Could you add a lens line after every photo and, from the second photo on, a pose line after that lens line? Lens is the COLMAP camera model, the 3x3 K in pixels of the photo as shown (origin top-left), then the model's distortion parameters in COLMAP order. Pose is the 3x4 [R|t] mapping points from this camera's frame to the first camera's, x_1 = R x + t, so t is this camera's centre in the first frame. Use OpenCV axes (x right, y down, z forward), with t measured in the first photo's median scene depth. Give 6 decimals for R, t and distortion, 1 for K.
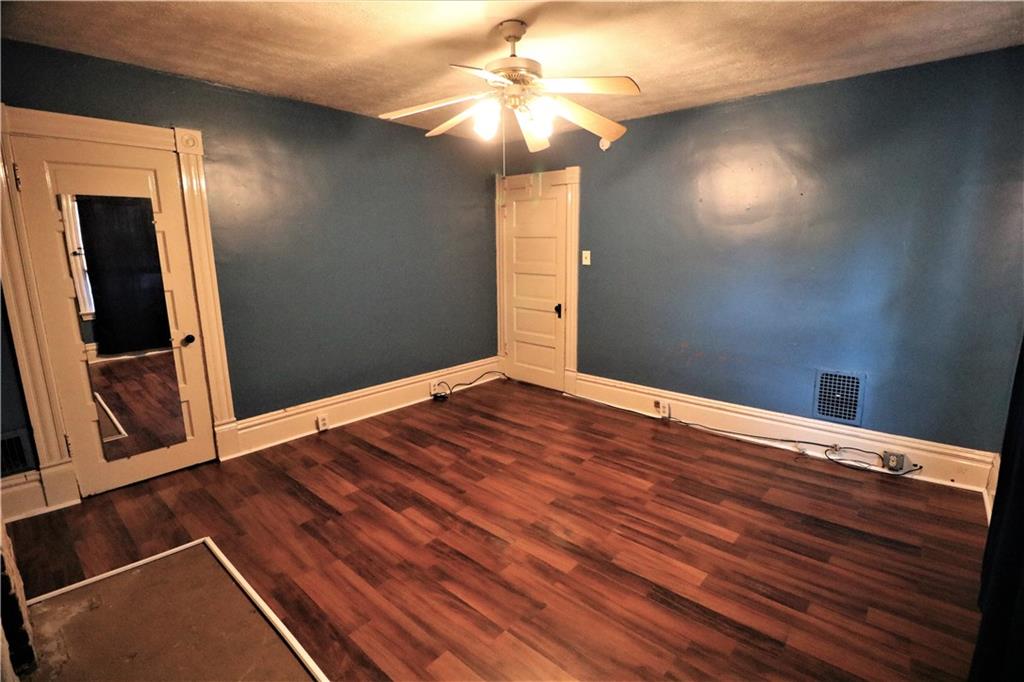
lens RADIAL K [[475.0, 0, 514.3], [0, 475.0, 338.6], [0, 0, 1]] dist [-0.011794, -0.003505]
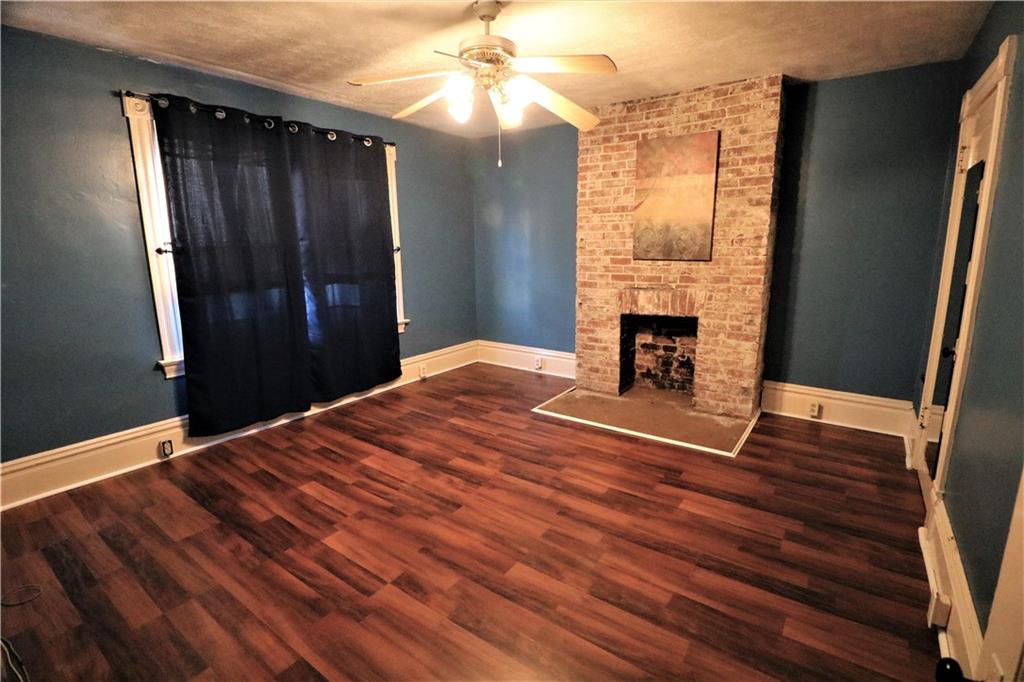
lens RADIAL K [[475.0, 0, 513.0], [0, 475.0, 337.7], [0, 0, 1]] dist [-0.011794, -0.003505]
pose [[-0.995681, 0.027874, -0.088554, 0.049541], [-0.008208, 0.923693, 0.383046, -0.335069], [0.092474, 0.382118, -0.919475, 1.830857]]
